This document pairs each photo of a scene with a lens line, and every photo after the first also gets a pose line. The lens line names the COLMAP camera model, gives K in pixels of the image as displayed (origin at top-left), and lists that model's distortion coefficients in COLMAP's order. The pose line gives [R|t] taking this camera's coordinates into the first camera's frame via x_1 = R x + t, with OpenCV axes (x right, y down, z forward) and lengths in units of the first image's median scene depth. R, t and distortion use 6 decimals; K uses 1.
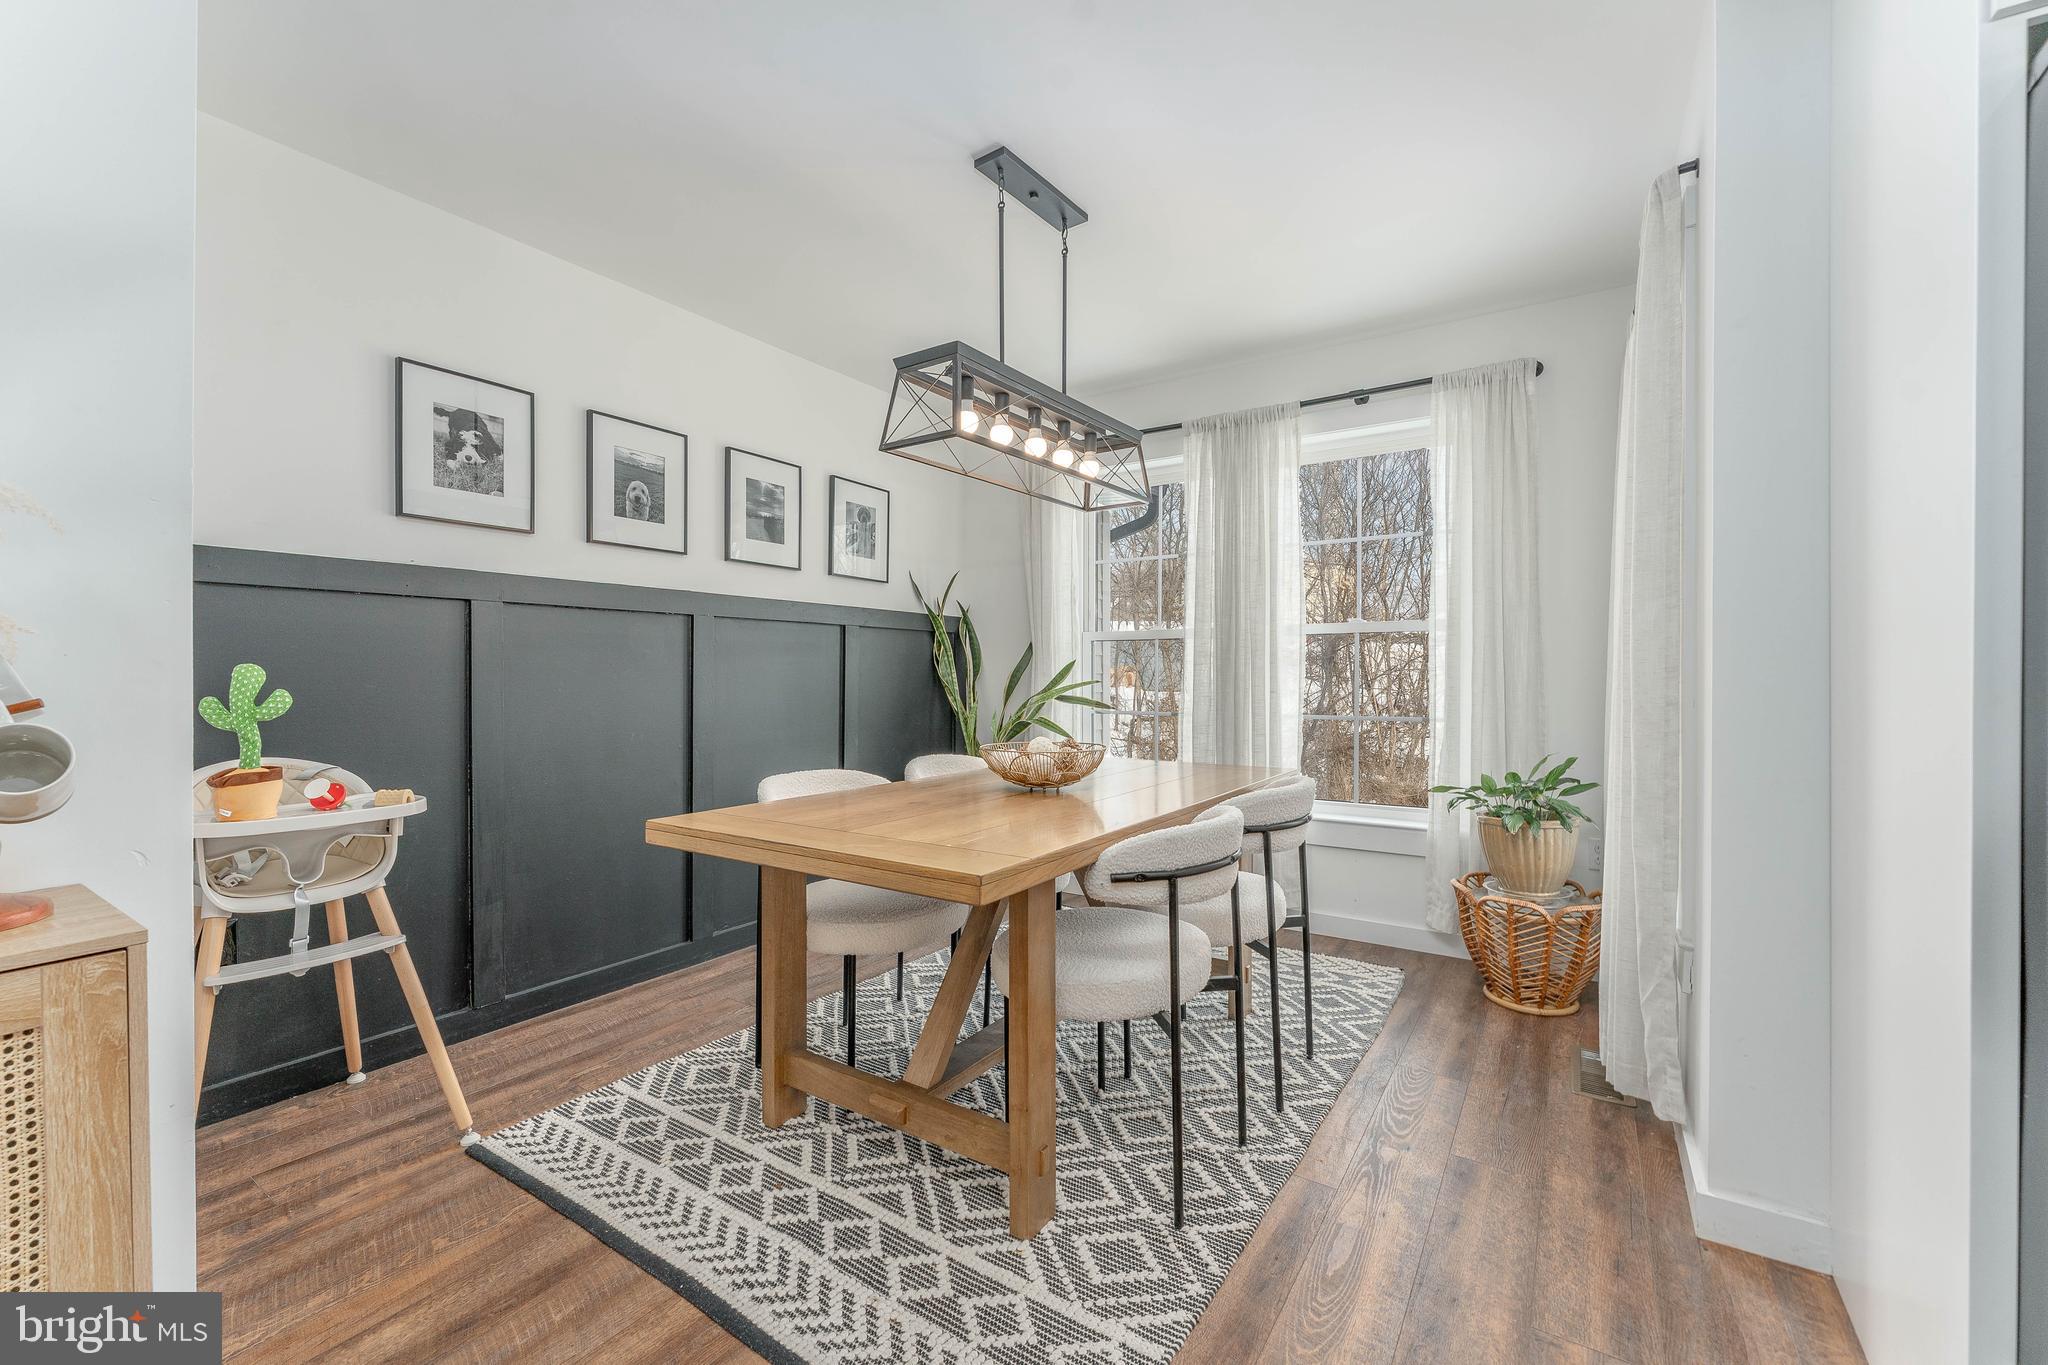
lens RADIAL K [[820.2, 0, 1038.1], [0, 820.2, 683.9], [0, 0, 1]] dist [-0.005089, 0.000535]
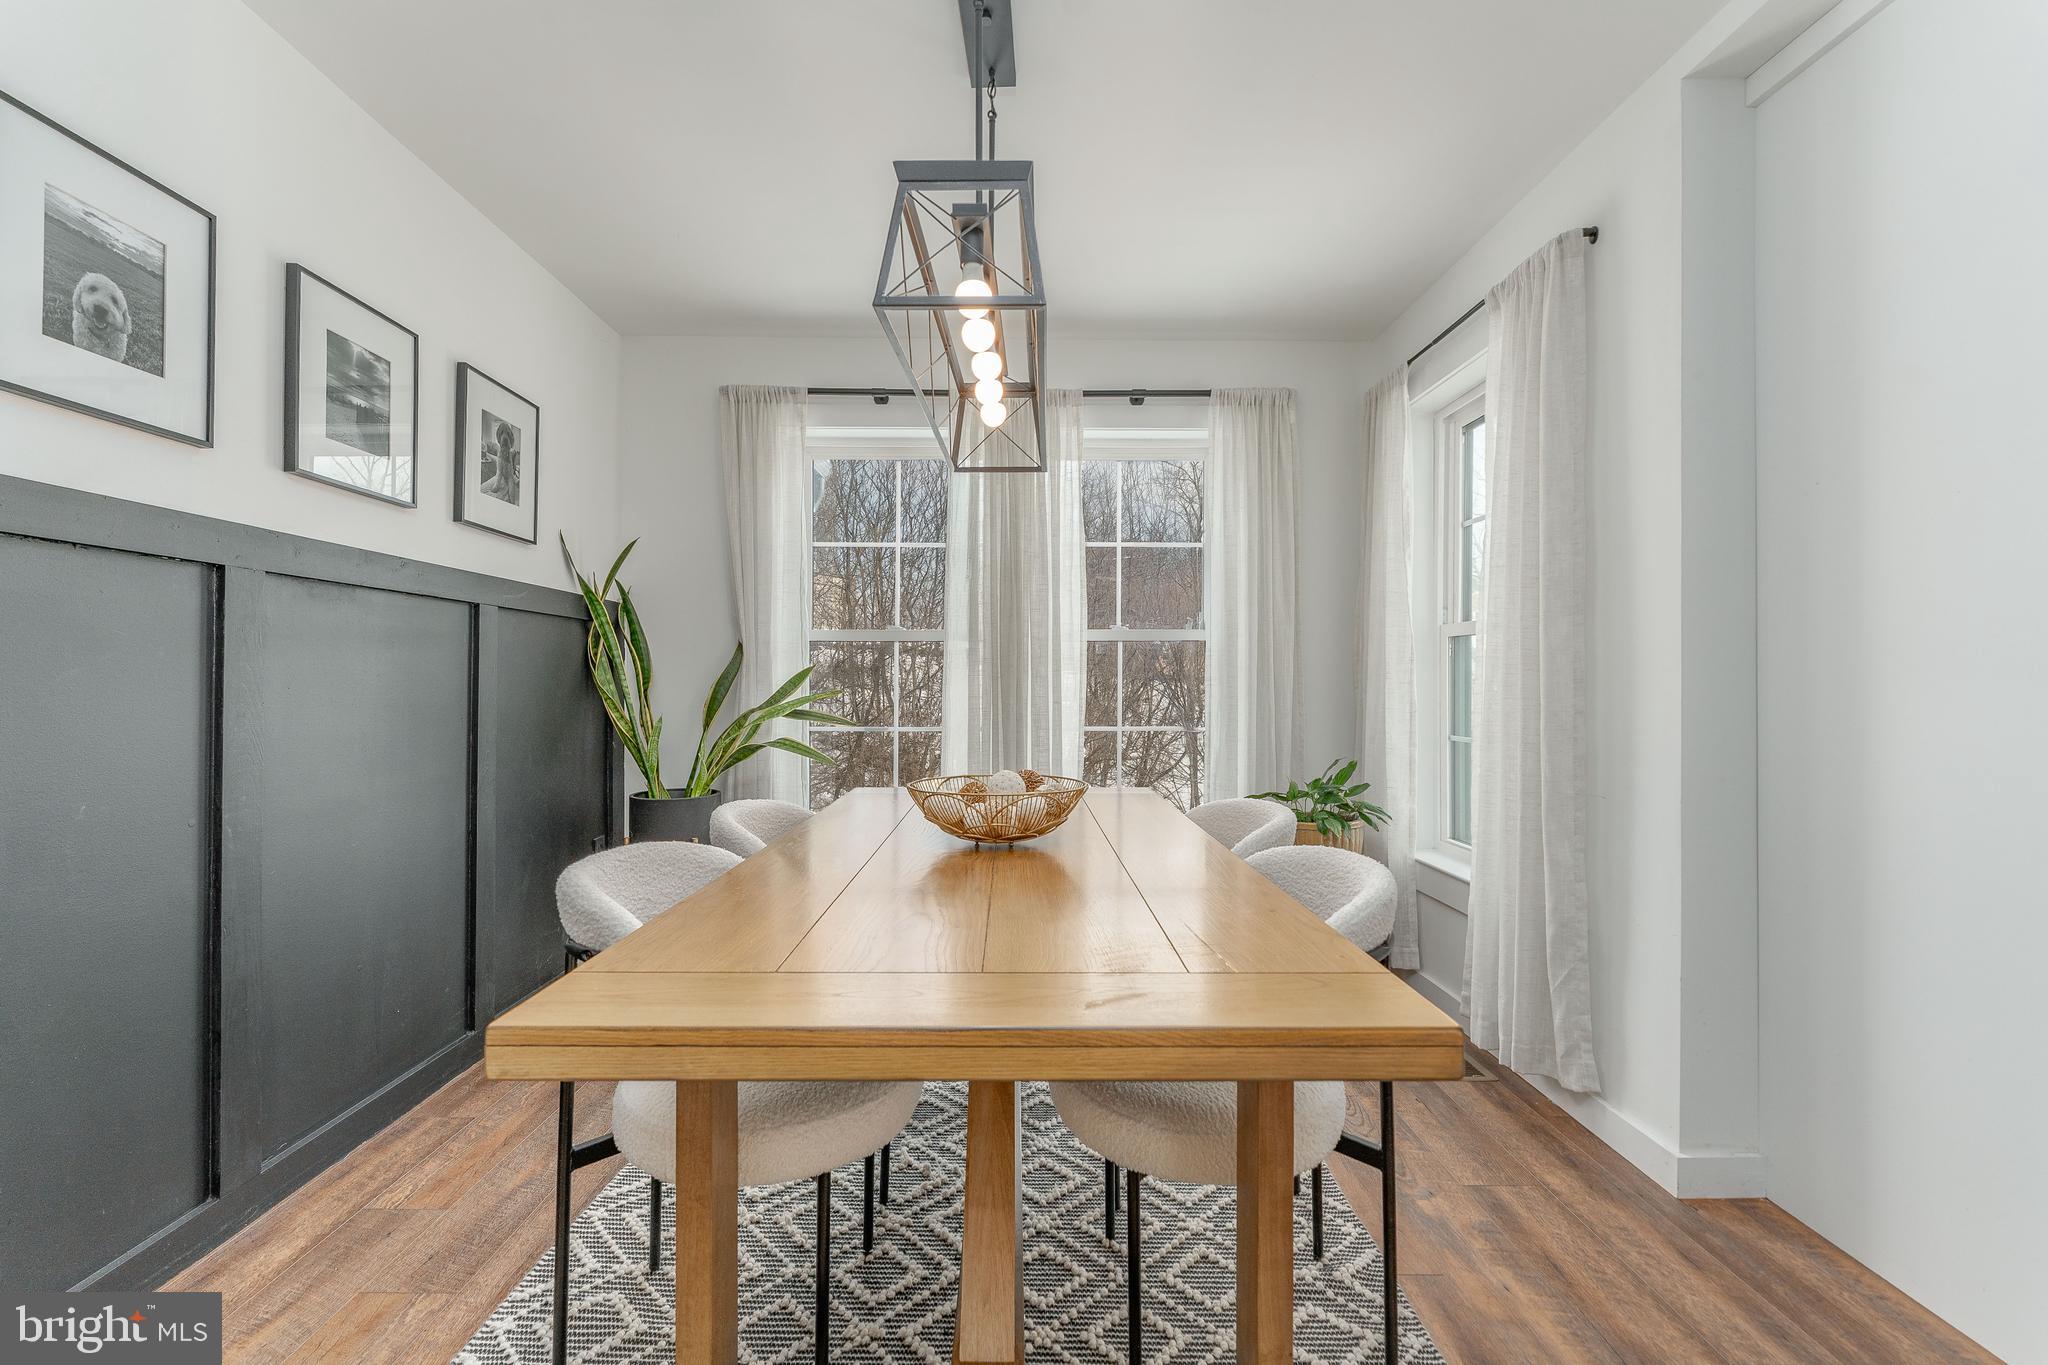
lens RADIAL K [[820.2, 0, 1013.4], [0, 820.2, 685.2], [0, 0, 1]] dist [-0.005089, 0.000535]
pose [[0.838303, 0.001846, 0.545202, -0.256430], [0.001985, 0.999977, -0.006439, -0.003647], [-0.545201, 0.006480, 0.838280, 0.266462]]
